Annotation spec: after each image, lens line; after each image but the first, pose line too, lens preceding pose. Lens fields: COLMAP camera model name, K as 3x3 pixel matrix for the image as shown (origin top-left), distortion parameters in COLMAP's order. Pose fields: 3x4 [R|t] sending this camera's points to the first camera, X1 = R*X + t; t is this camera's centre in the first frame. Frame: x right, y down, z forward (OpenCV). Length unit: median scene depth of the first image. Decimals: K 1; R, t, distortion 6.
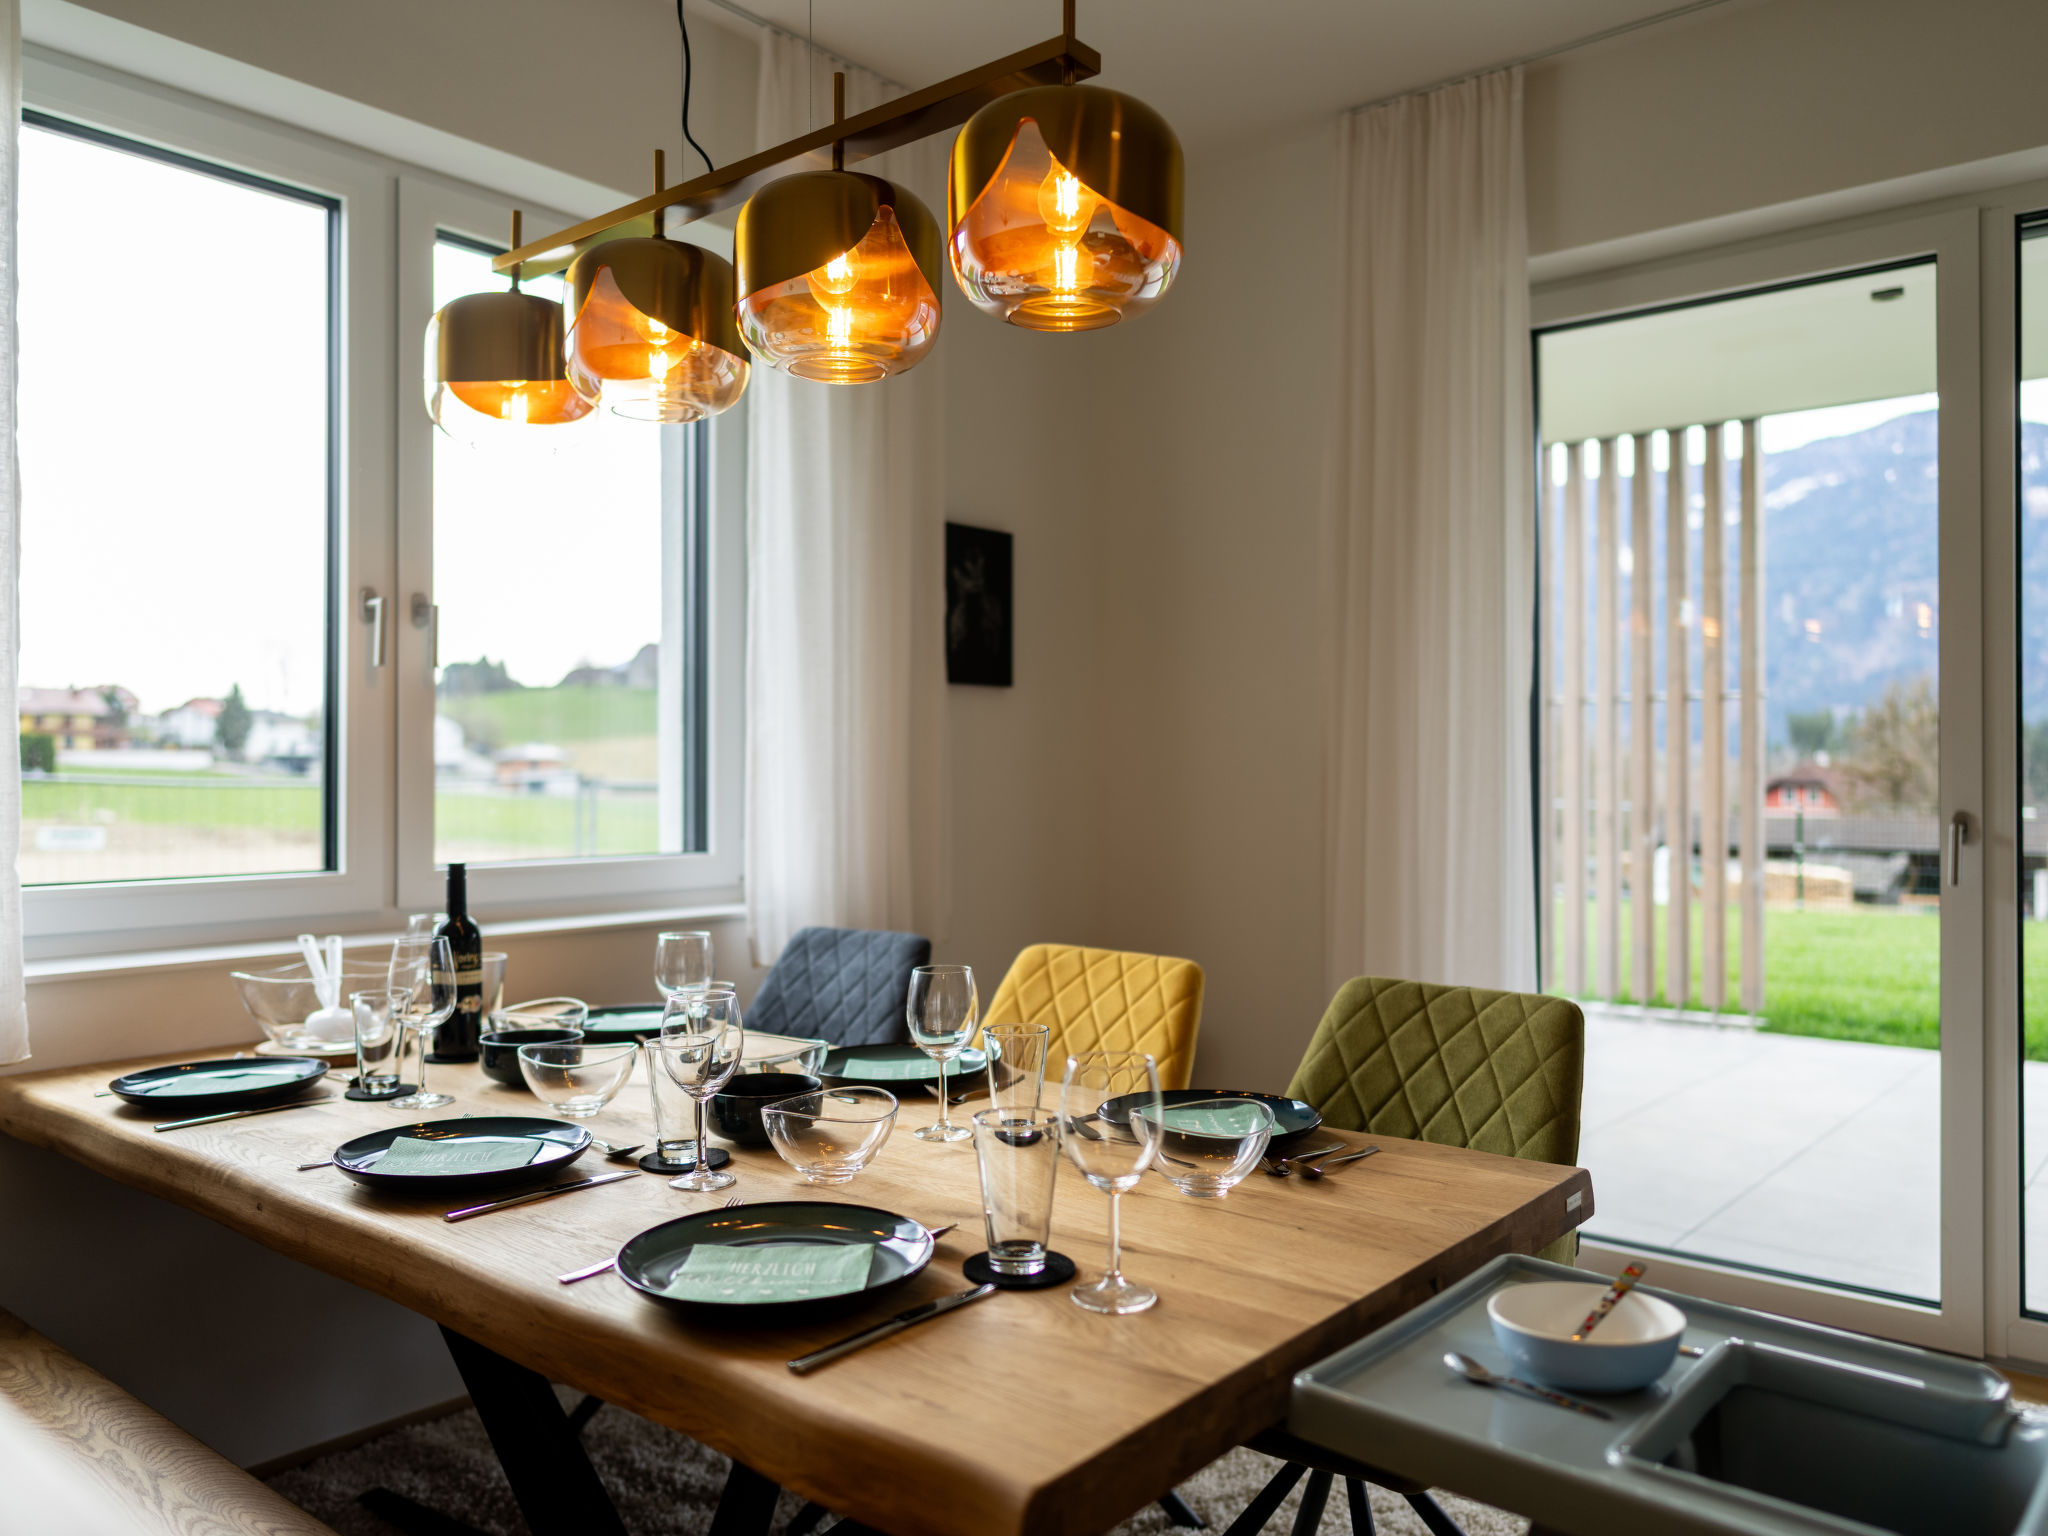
lens RADIAL K [[1517.4, 0, 1020.2], [0, 1517.4, 770.1], [0, 0, 1]] dist [-0.003653, 0.001771]
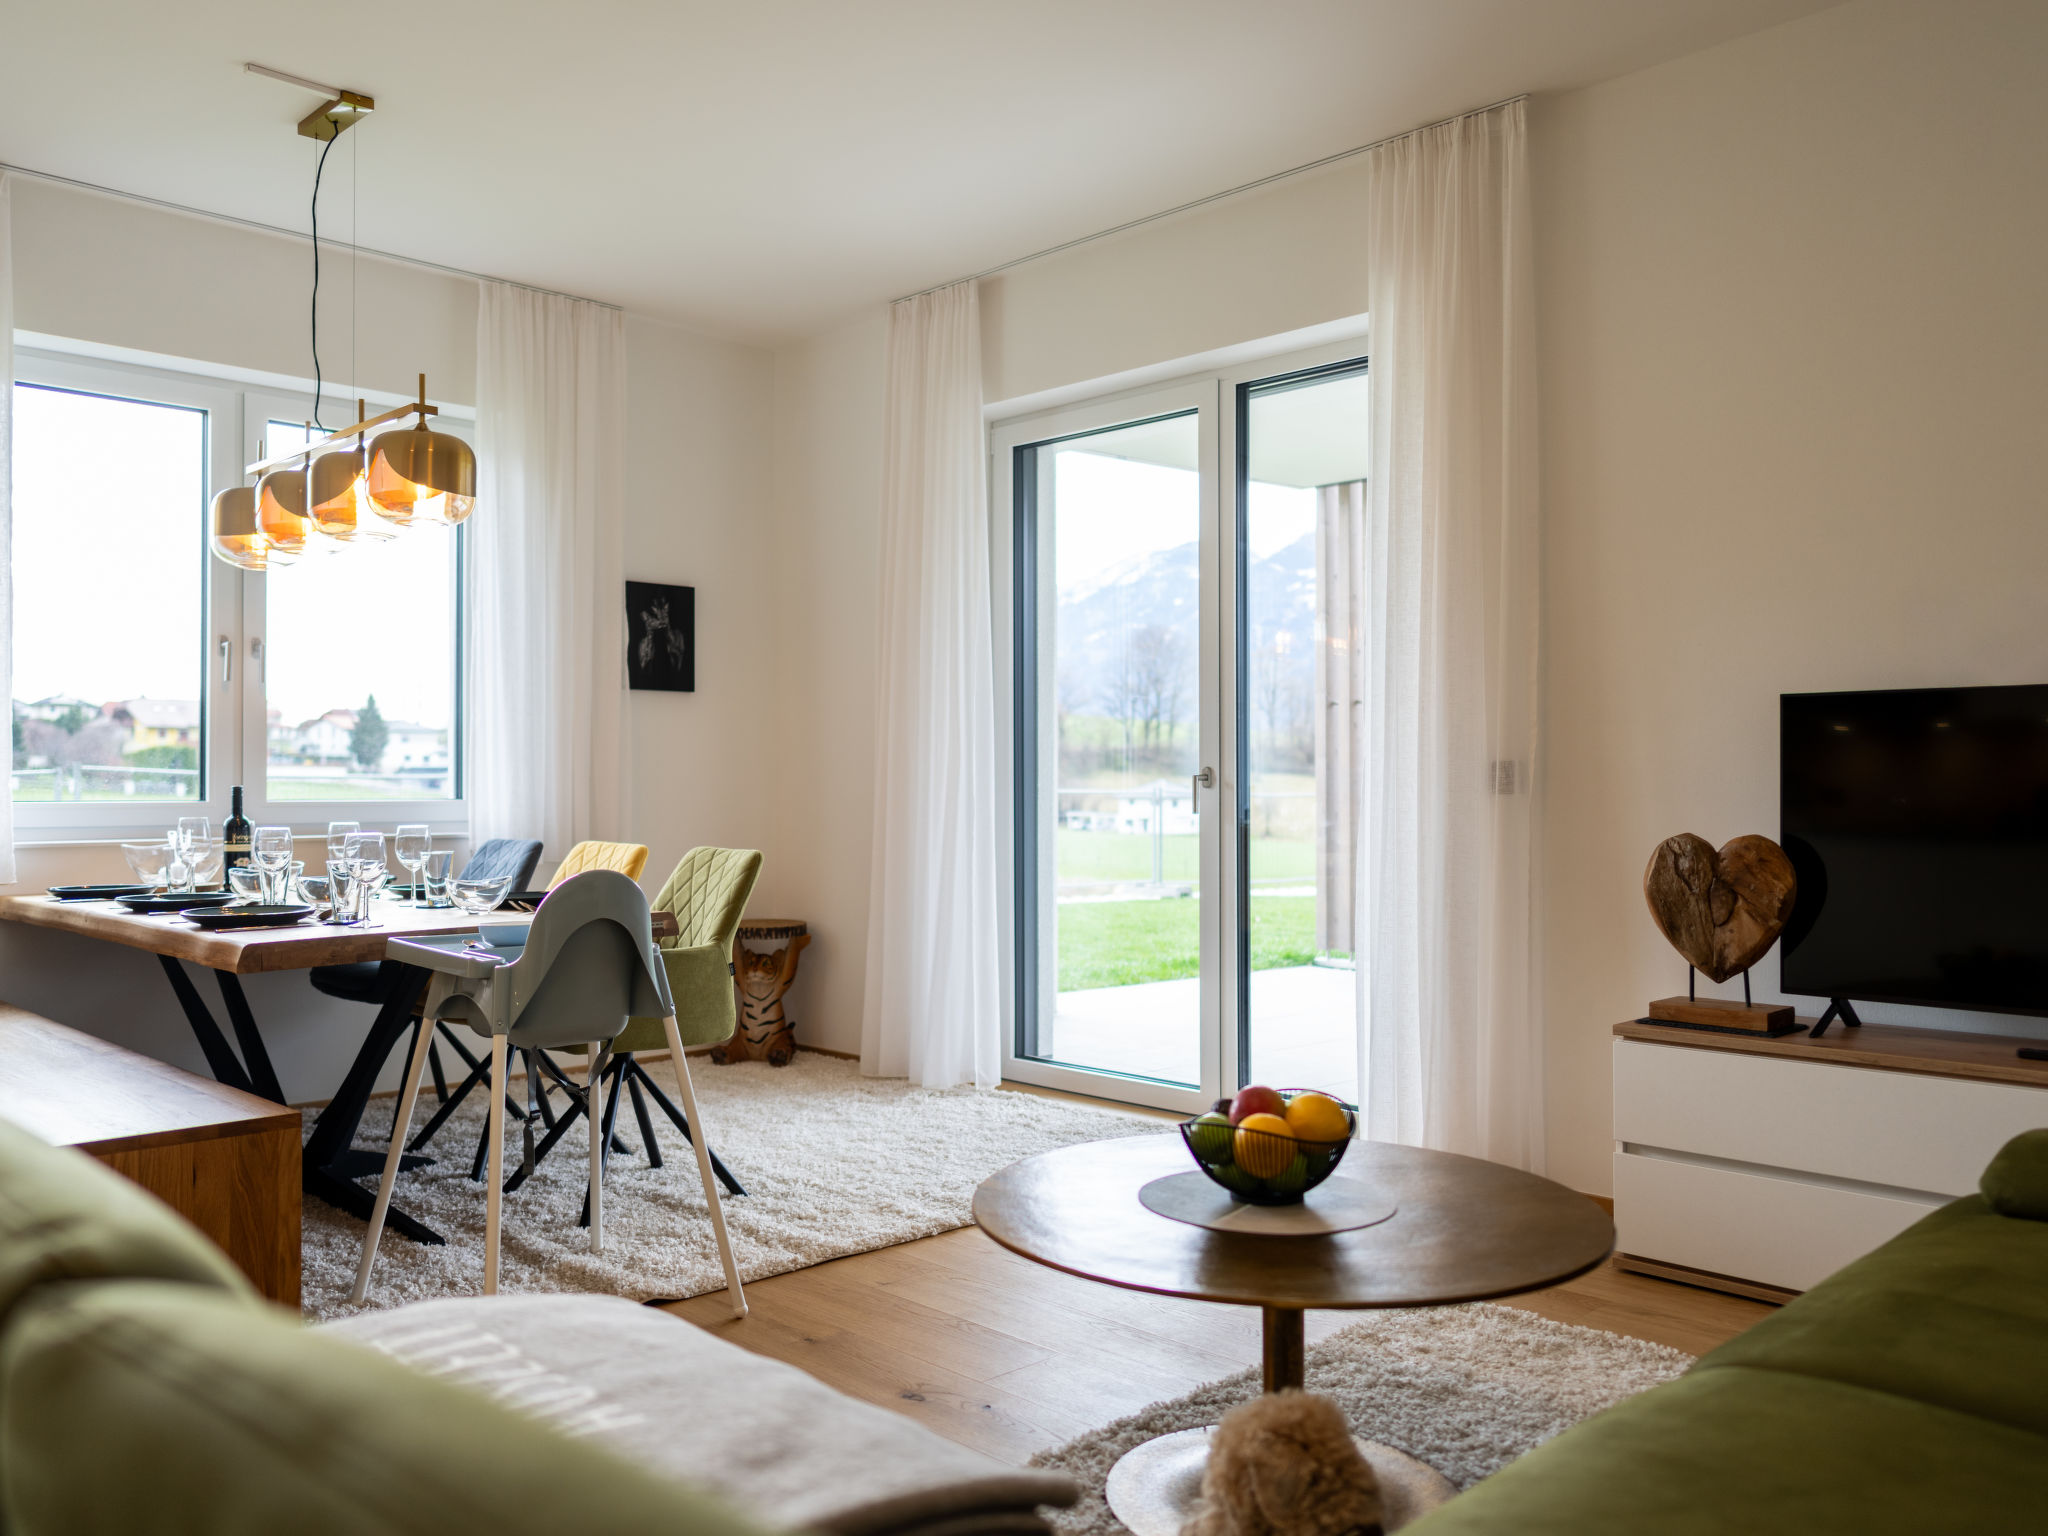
lens RADIAL K [[1625.2, 0, 1026.6], [0, 1625.2, 777.6], [0, 0, 1]] dist [-0.004453, 0.004149]
pose [[0.995383, -0.001458, -0.095975, 0.694596], [0.001085, 0.999992, -0.003938, 0.051346], [0.095980, 0.003816, 0.995376, -0.790226]]
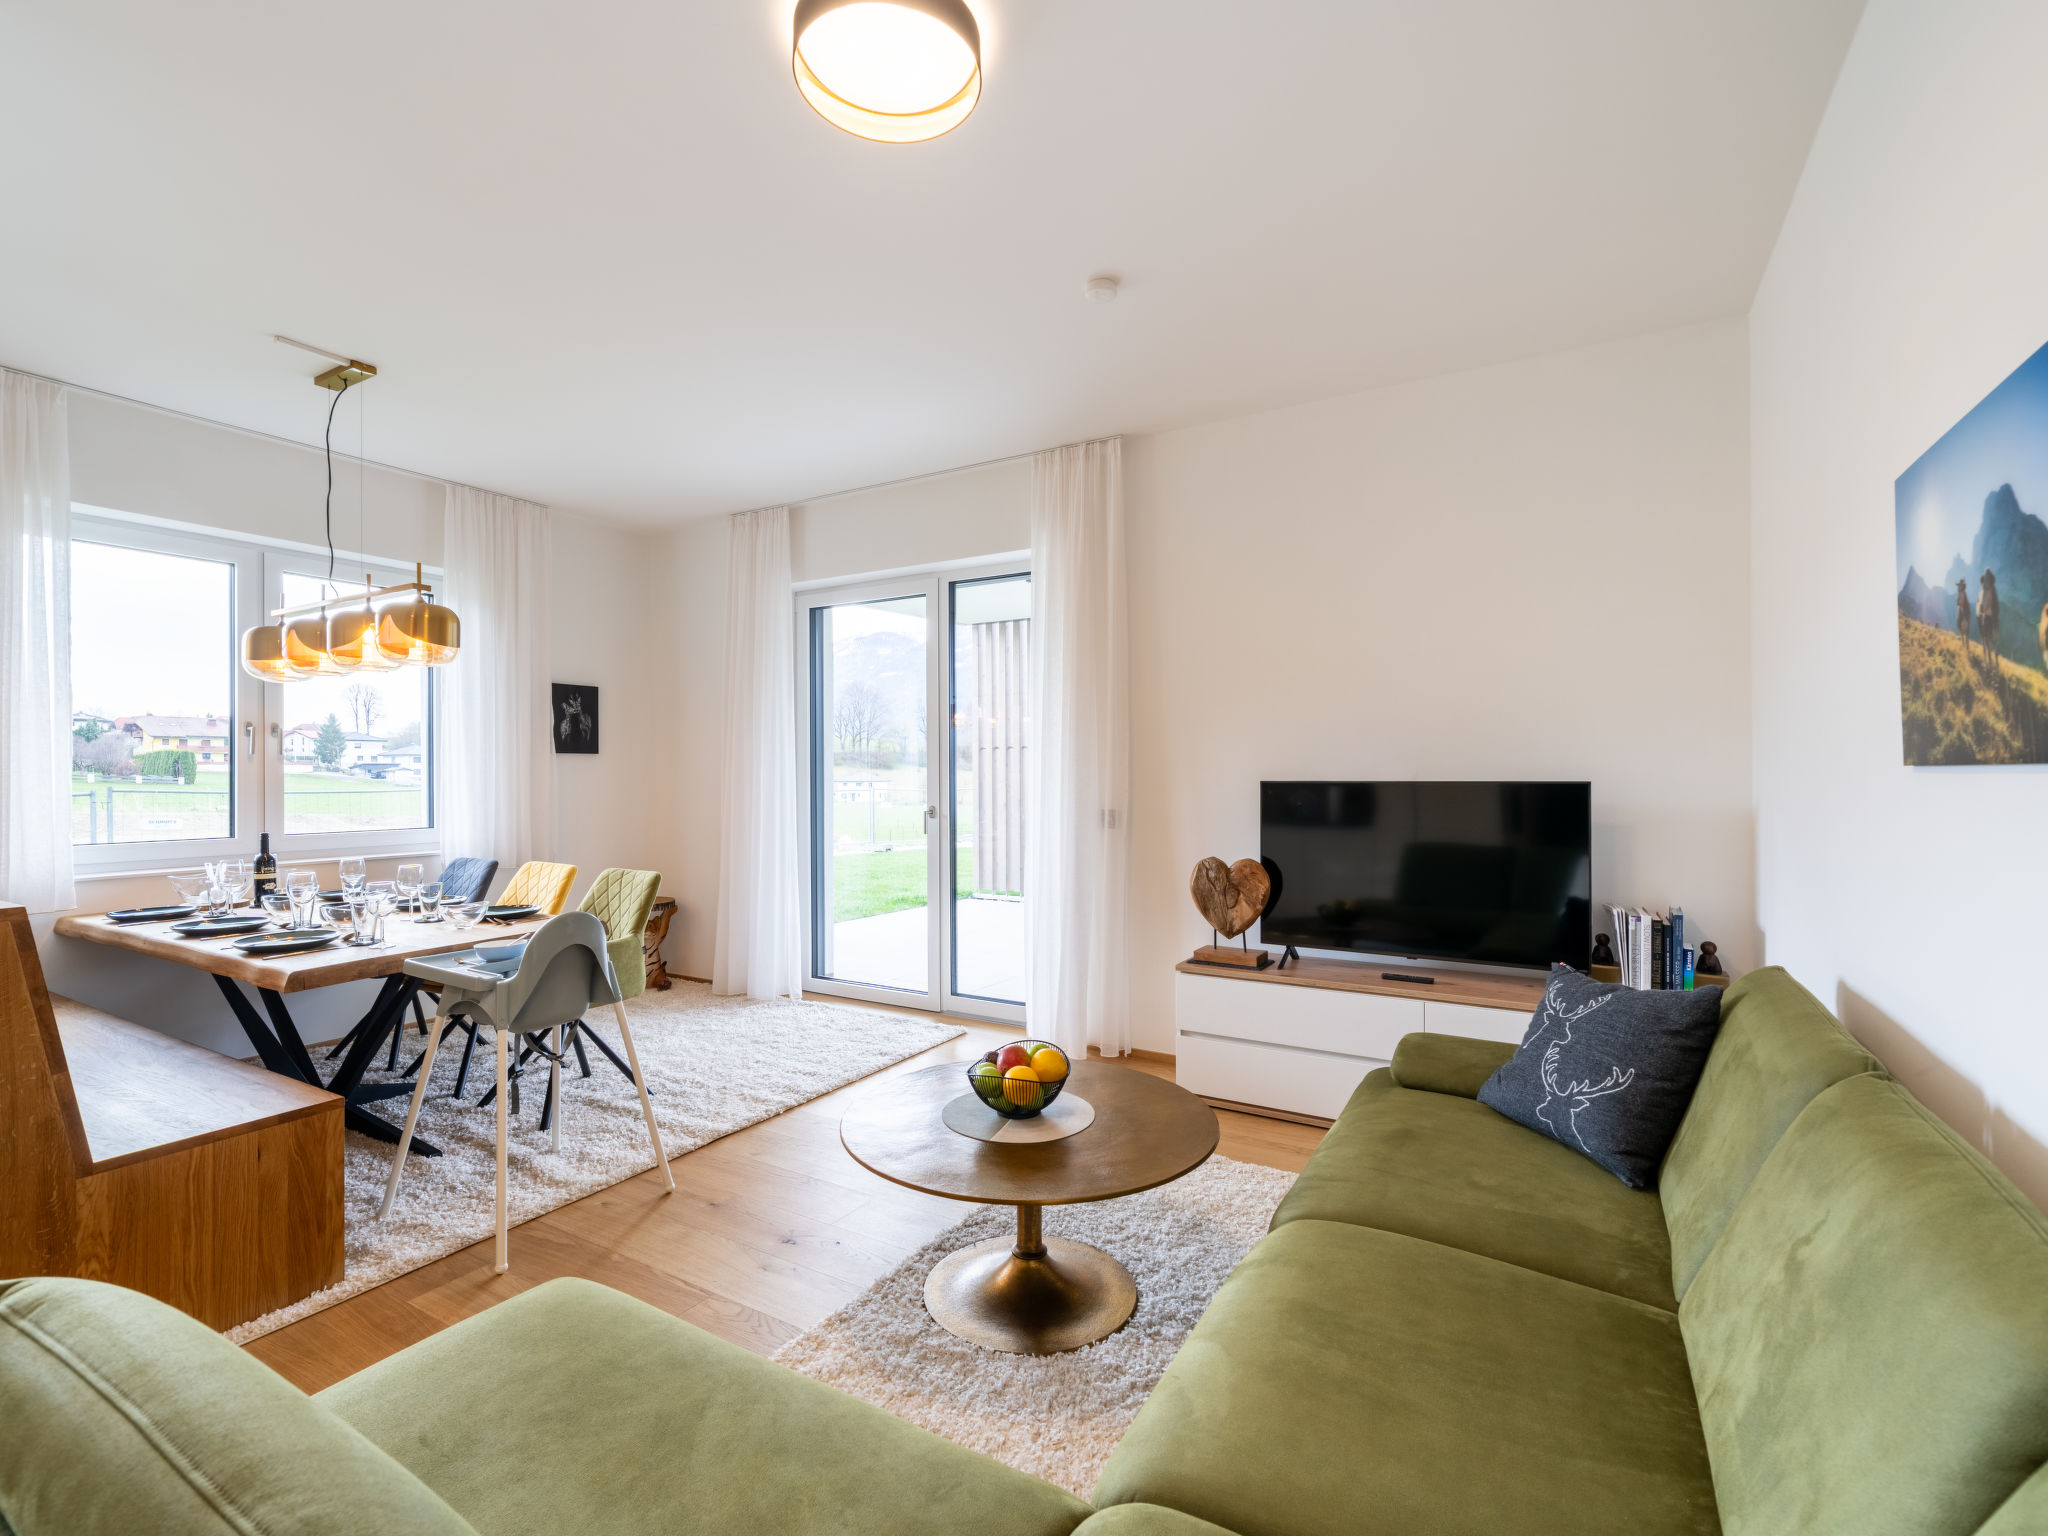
lens RADIAL K [[931.5, 0, 1026.8], [0, 931.5, 774.2], [0, 0, 1]] dist [-0.001365, -0.000112]
pose [[0.986914, -0.004400, 0.161186, 0.608404], [0.004086, 0.999989, 0.002279, -0.036651], [-0.161194, -0.001590, 0.986921, -0.735548]]
